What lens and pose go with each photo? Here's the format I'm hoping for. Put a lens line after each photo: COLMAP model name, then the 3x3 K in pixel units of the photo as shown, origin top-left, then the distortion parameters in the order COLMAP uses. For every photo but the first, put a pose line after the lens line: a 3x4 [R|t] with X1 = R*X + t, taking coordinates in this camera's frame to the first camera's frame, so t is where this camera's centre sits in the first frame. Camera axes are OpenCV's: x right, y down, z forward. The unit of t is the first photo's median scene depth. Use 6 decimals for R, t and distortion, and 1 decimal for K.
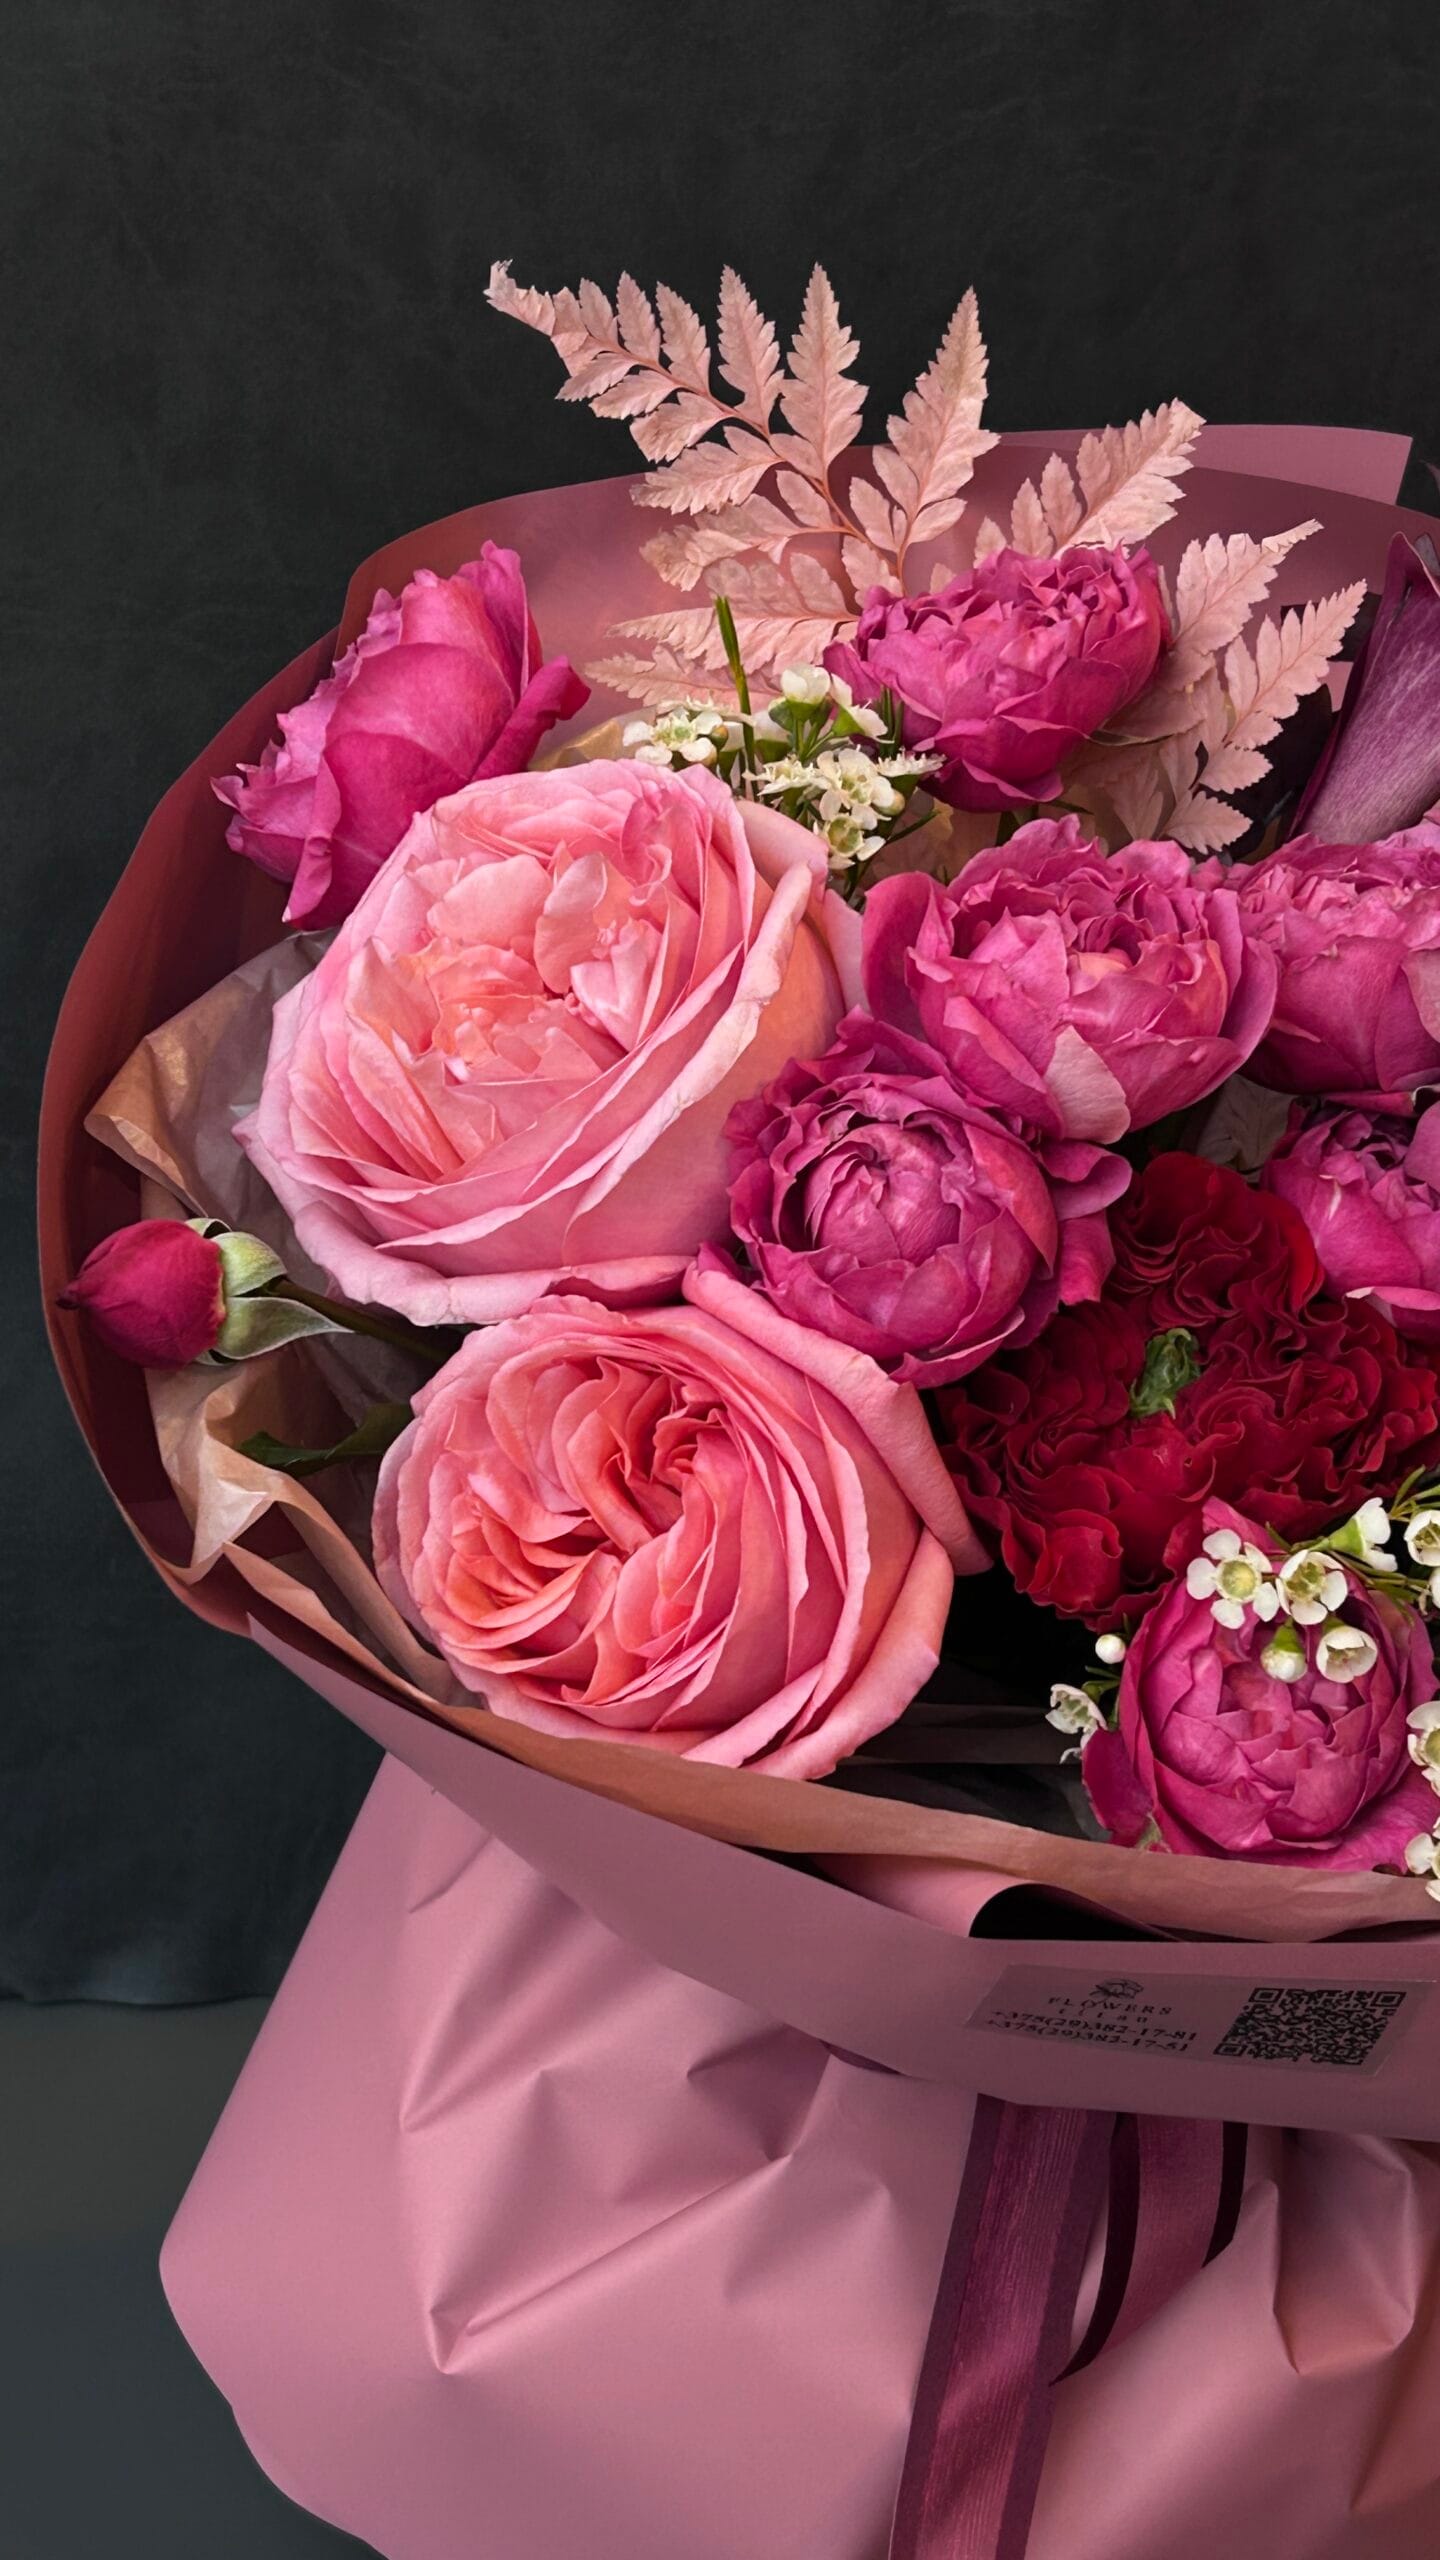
lens RADIAL K [[4037.4, 0, 720.0], [0, 4037.4, 1280.0], [0, 0, 1]] dist [0.287705, -1.609091]
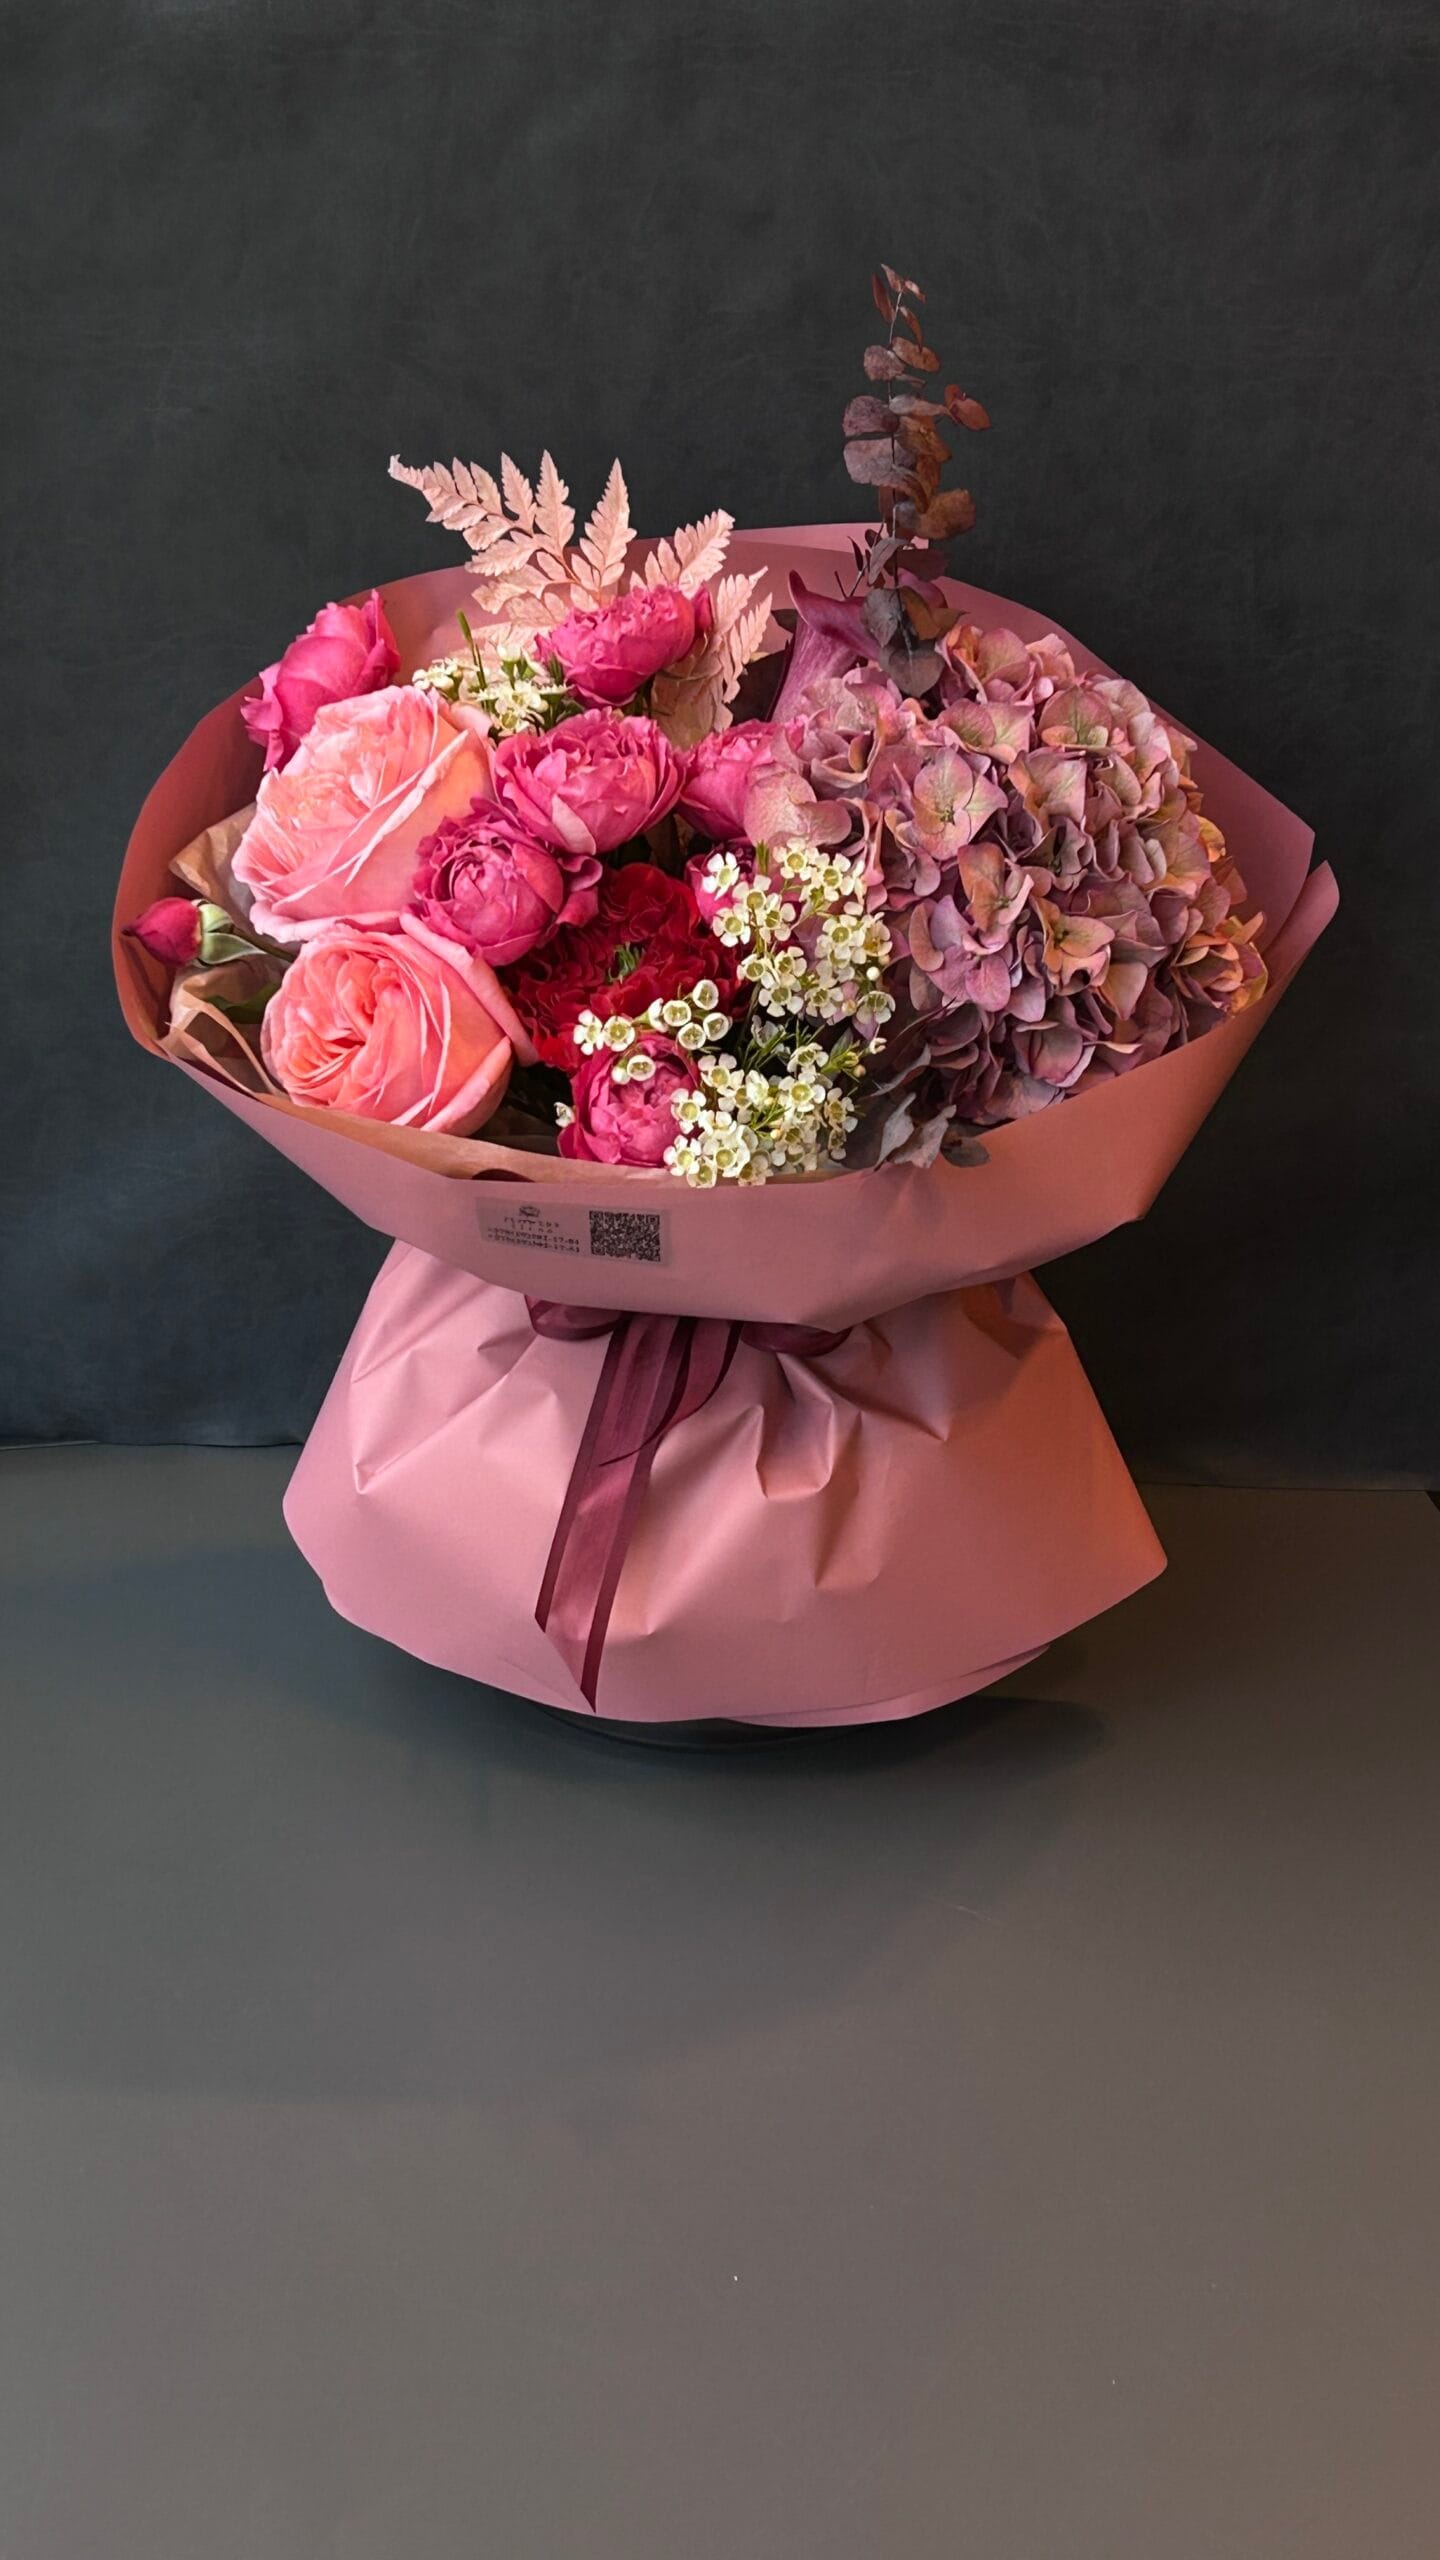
lens RADIAL K [[4037.4, 0, 720.0], [0, 4037.4, 1280.0], [0, 0, 1]] dist [0.287705, -1.609091]
pose [[0.969800, 0.004241, -0.243866, 0.637786], [-0.015053, 0.998984, -0.042487, 0.261485], [0.243438, 0.044874, 0.968878, -0.972272]]
